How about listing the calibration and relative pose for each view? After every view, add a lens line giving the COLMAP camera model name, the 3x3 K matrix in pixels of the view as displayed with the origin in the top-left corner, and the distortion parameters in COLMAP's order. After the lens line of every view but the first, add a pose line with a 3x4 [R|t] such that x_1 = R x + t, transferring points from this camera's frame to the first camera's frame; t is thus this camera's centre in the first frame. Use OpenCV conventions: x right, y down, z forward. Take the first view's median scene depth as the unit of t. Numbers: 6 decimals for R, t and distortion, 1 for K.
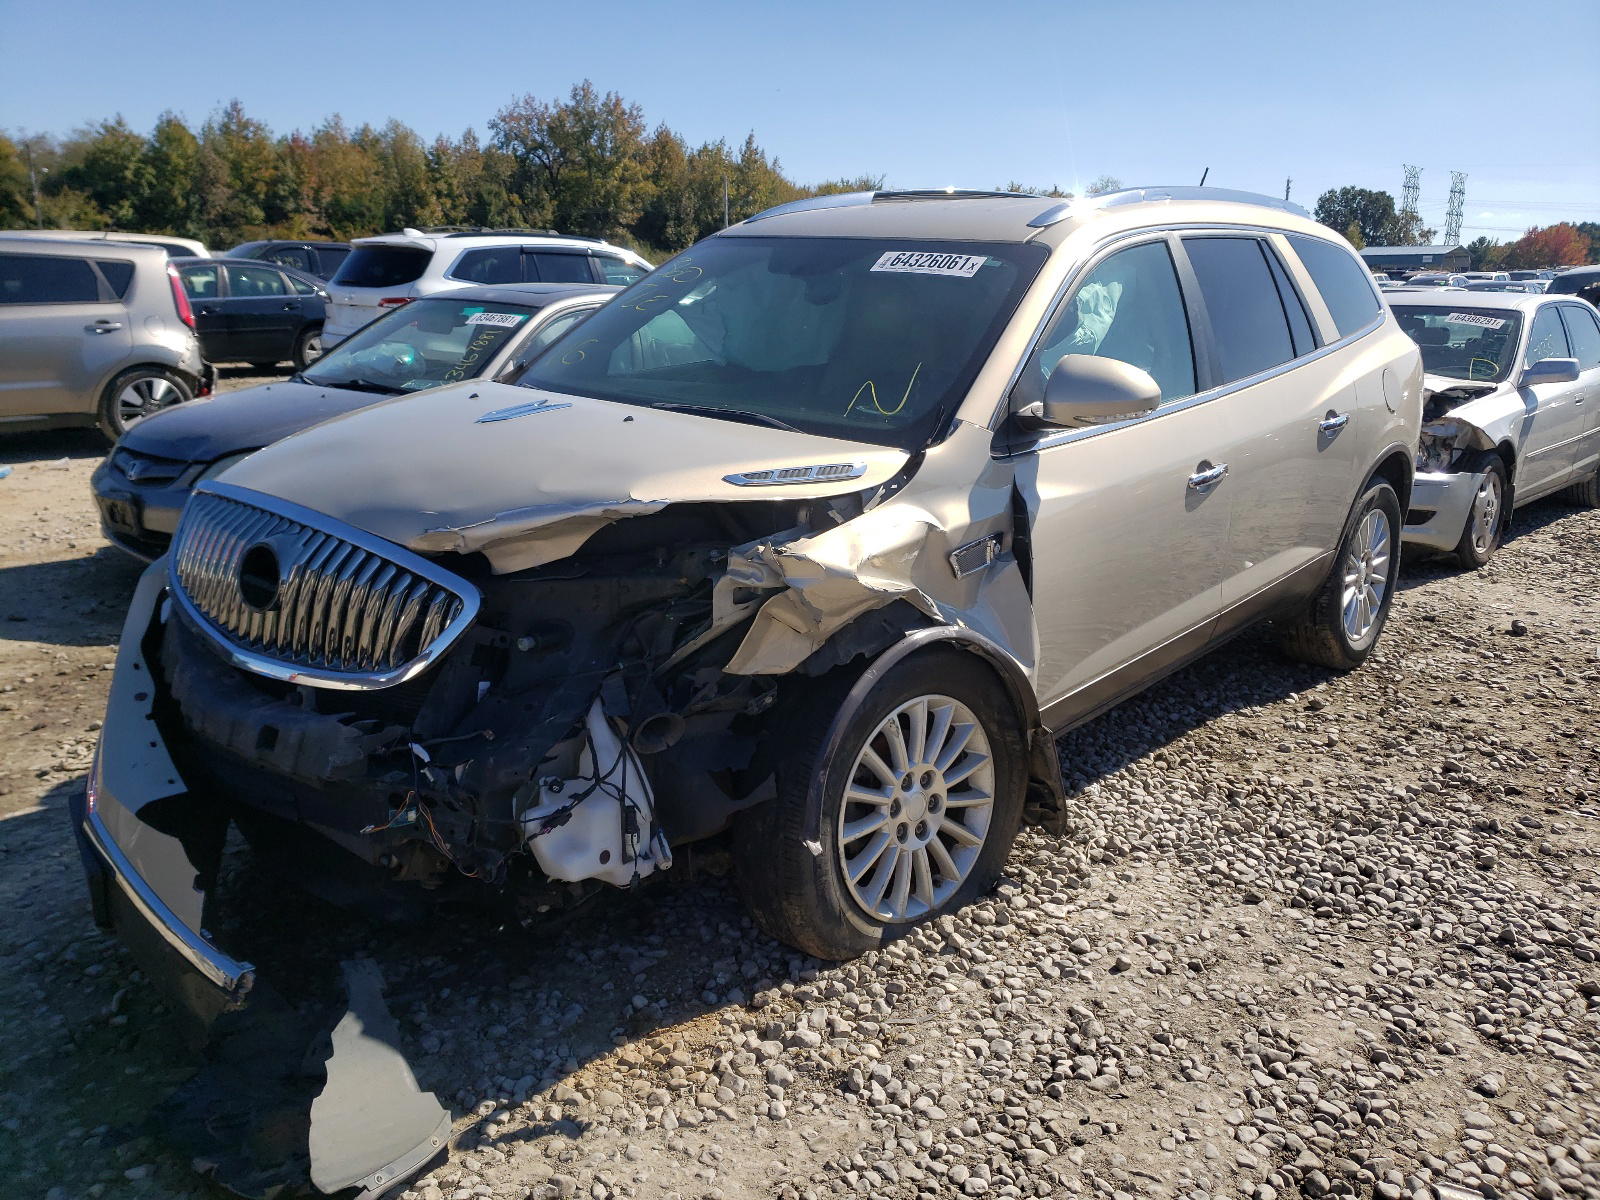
lens RADIAL K [[1216.0, 0, 800.0], [0, 1216.0, 600.0], [0, 0, 1]] dist [0.013147, -0.000586]
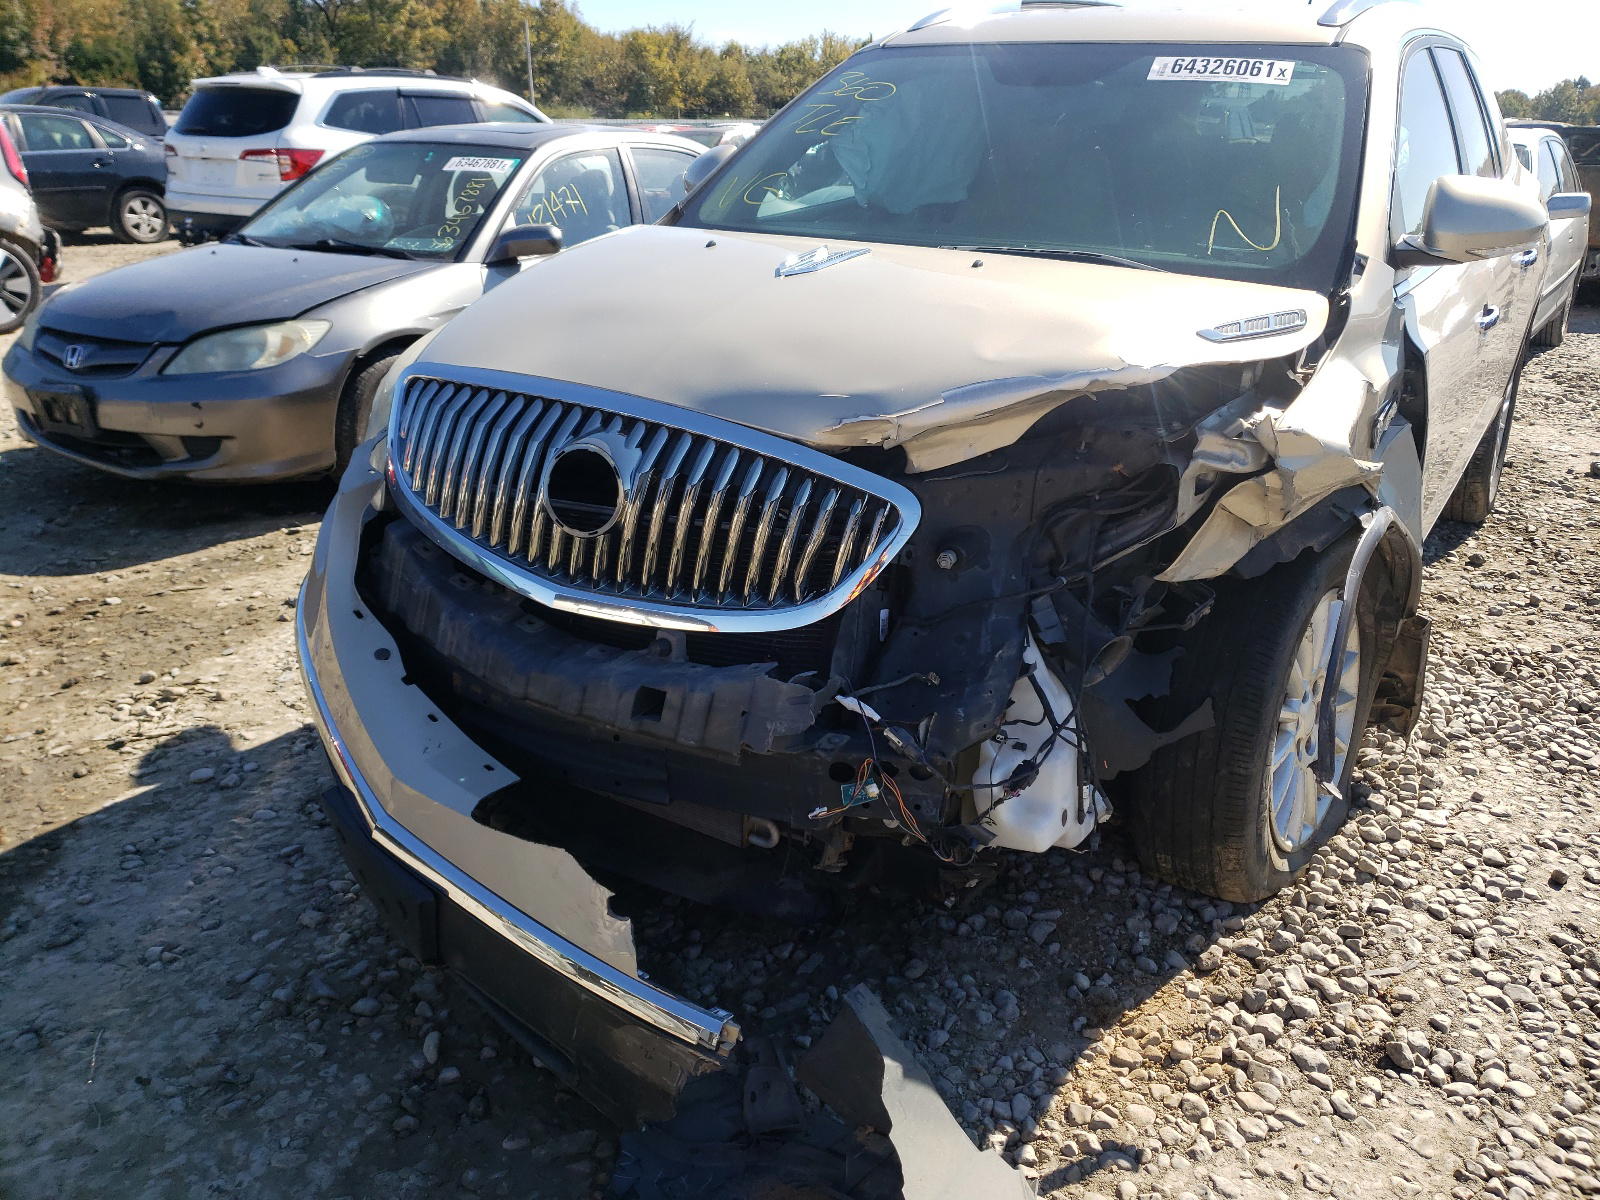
lens RADIAL K [[1200.4, 0, 800.0], [0, 1200.4, 600.0], [0, 0, 1]] dist [0.021687, 0.000677]
pose [[0.987875, -0.062820, 0.141974, -0.198175], [0.046840, 0.992465, 0.113221, -0.013932], [-0.148017, -0.105198, 0.983374, 0.116197]]
